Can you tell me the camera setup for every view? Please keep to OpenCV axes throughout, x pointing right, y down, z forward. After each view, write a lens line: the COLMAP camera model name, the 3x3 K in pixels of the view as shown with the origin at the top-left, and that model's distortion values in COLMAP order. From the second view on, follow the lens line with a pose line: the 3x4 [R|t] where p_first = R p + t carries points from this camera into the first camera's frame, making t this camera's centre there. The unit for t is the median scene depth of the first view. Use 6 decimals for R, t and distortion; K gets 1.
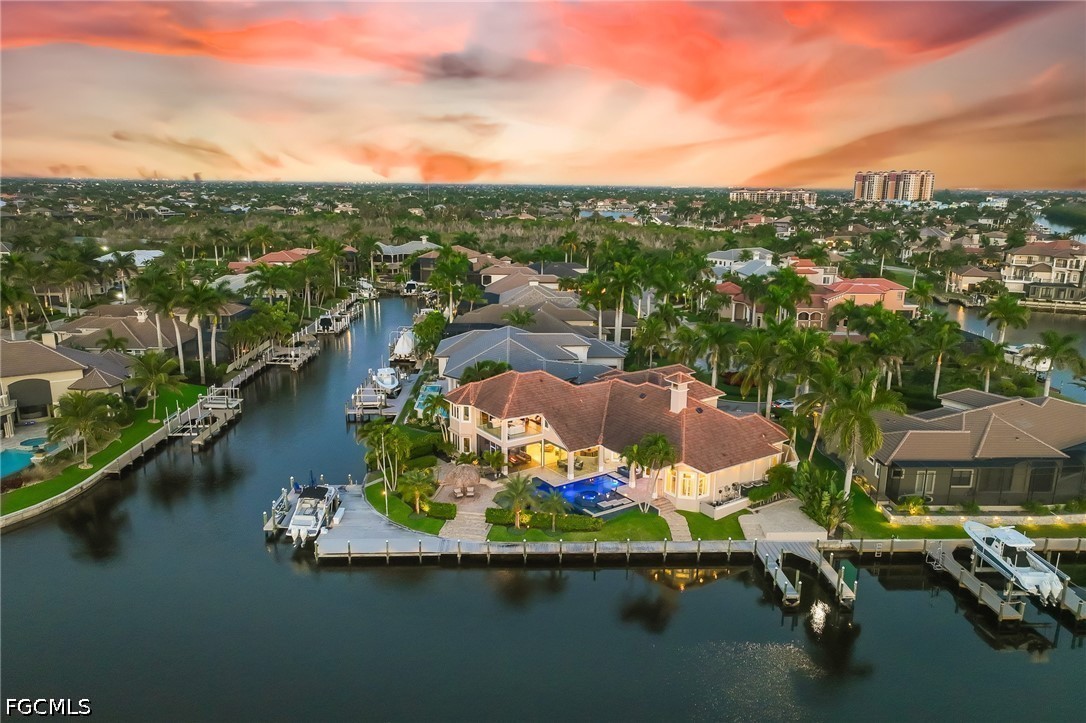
lens RADIAL K [[761.5, 0, 547.5], [0, 761.5, 365.9], [0, 0, 1]] dist [0.008579, 0.005802]
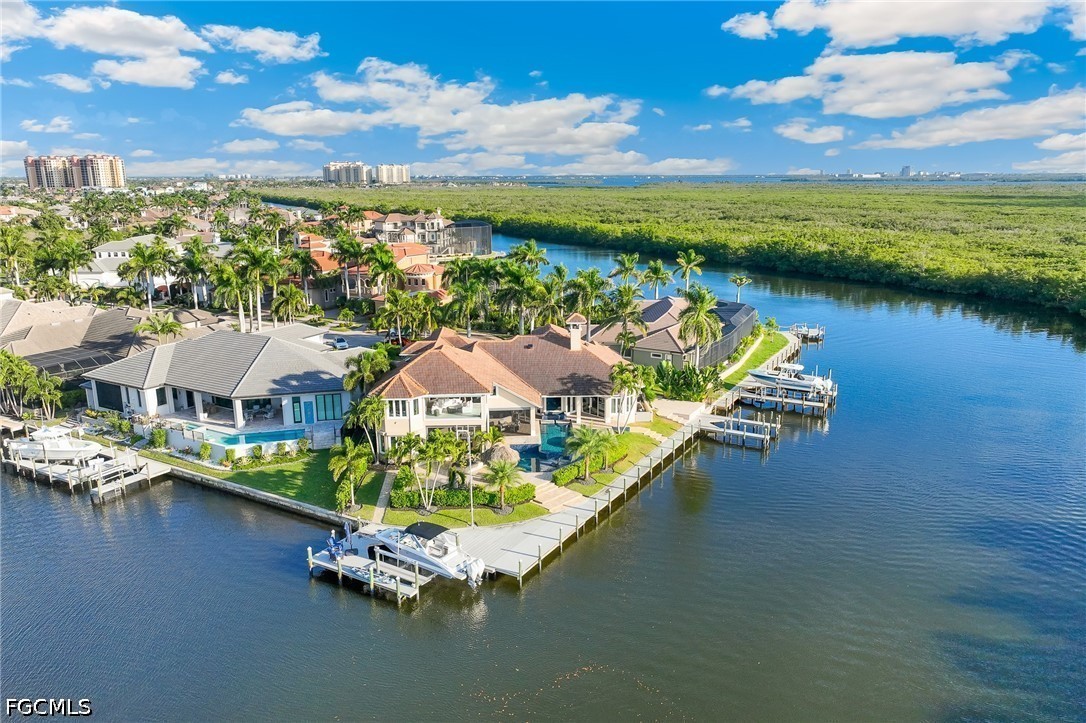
lens RADIAL K [[774.2, 0, 549.2], [0, 774.2, 362.4], [0, 0, 1]] dist [0.004782, 0.003166]
pose [[0.531466, -0.211731, 0.820191, -0.738870], [0.206064, 0.971487, 0.117262, -0.059196], [-0.821633, 0.106691, 0.559942, 0.370185]]
